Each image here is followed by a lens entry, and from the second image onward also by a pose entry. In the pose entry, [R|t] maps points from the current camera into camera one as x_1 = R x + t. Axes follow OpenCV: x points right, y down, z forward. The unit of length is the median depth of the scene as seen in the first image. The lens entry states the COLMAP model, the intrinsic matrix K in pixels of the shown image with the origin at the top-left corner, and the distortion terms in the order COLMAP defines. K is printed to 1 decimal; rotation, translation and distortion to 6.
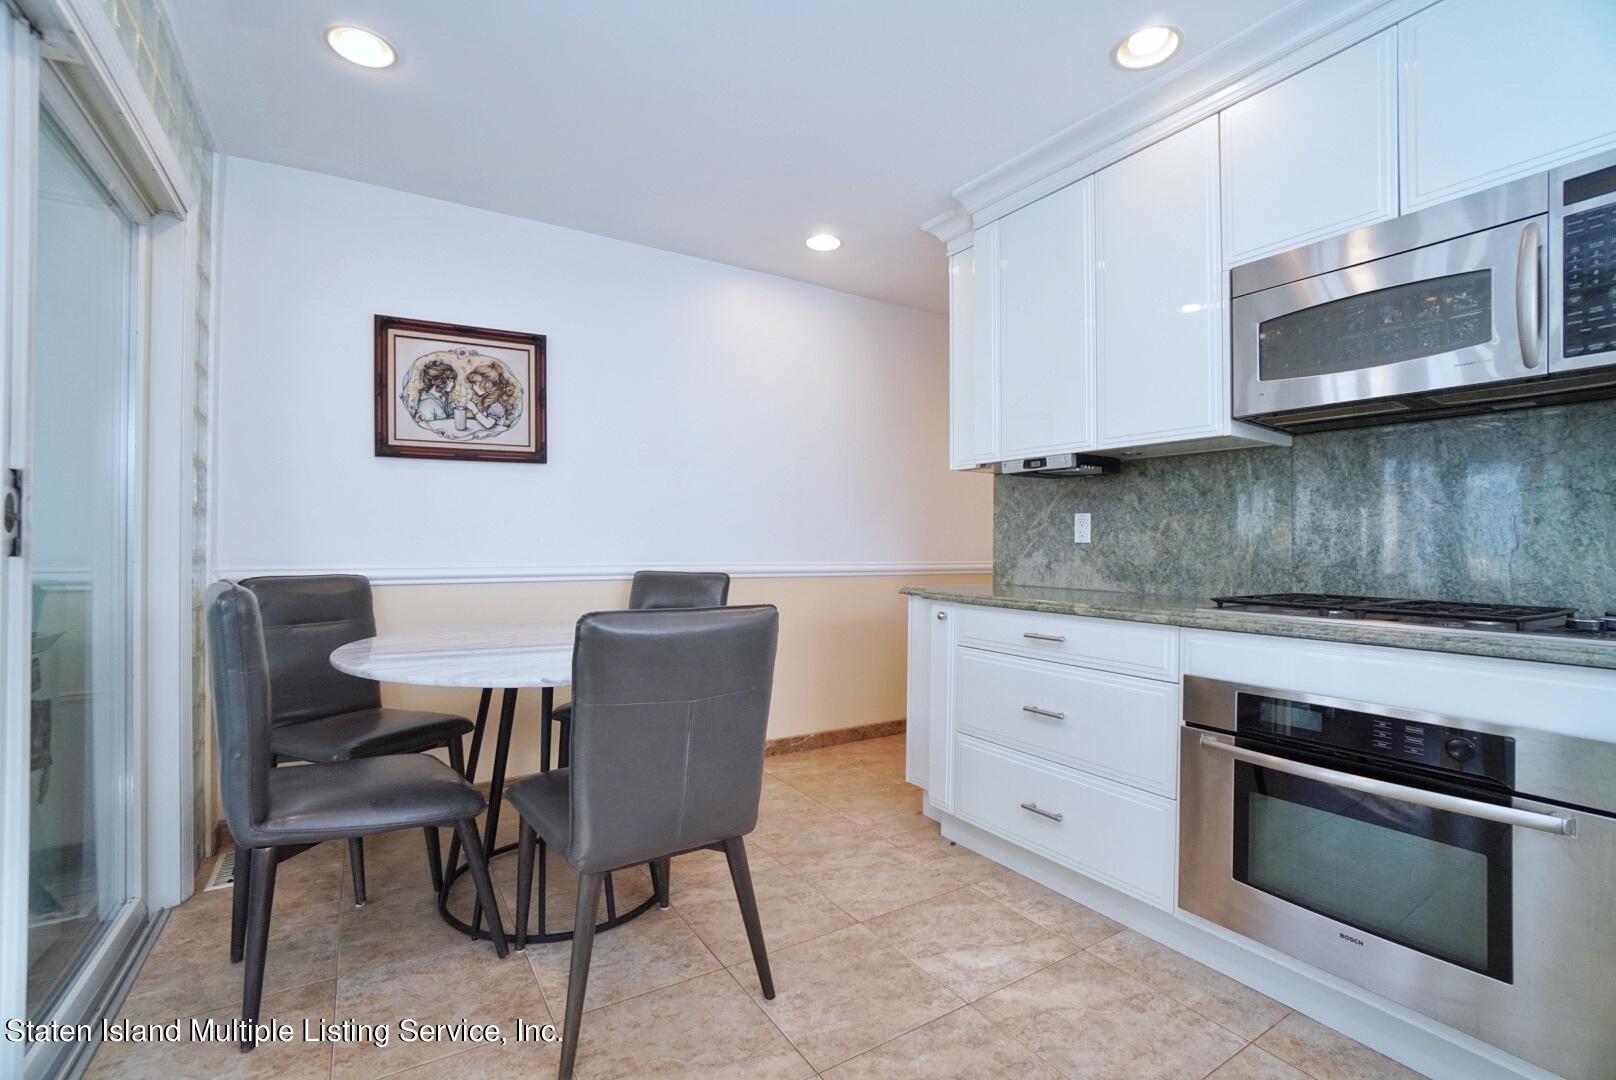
lens RADIAL K [[712.2, 0, 786.8], [0, 712.2, 539.8], [0, 0, 1]] dist [-0.051131, 0.013917]
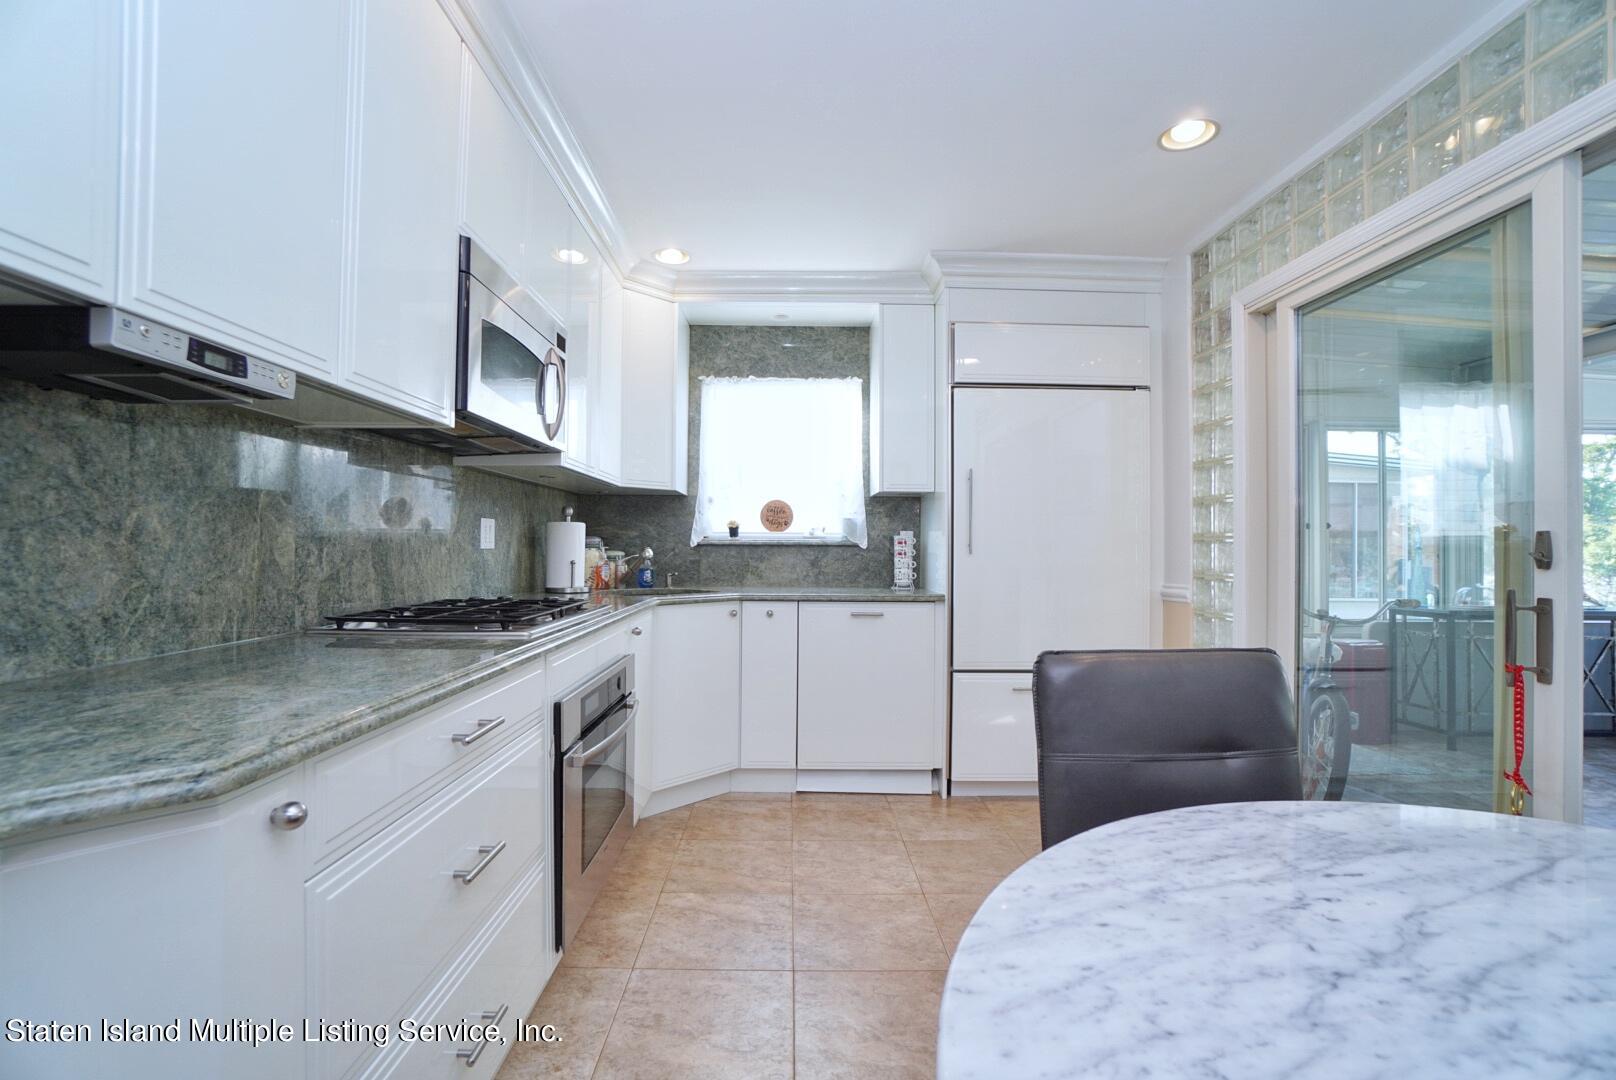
lens RADIAL K [[712.2, 0, 795.0], [0, 712.2, 544.7], [0, 0, 1]] dist [-0.051131, 0.013917]
pose [[-0.859610, -0.011299, 0.510826, -0.123807], [-0.015712, 0.999867, -0.004325, -0.010166], [-0.510709, -0.011744, -0.859673, 1.240351]]
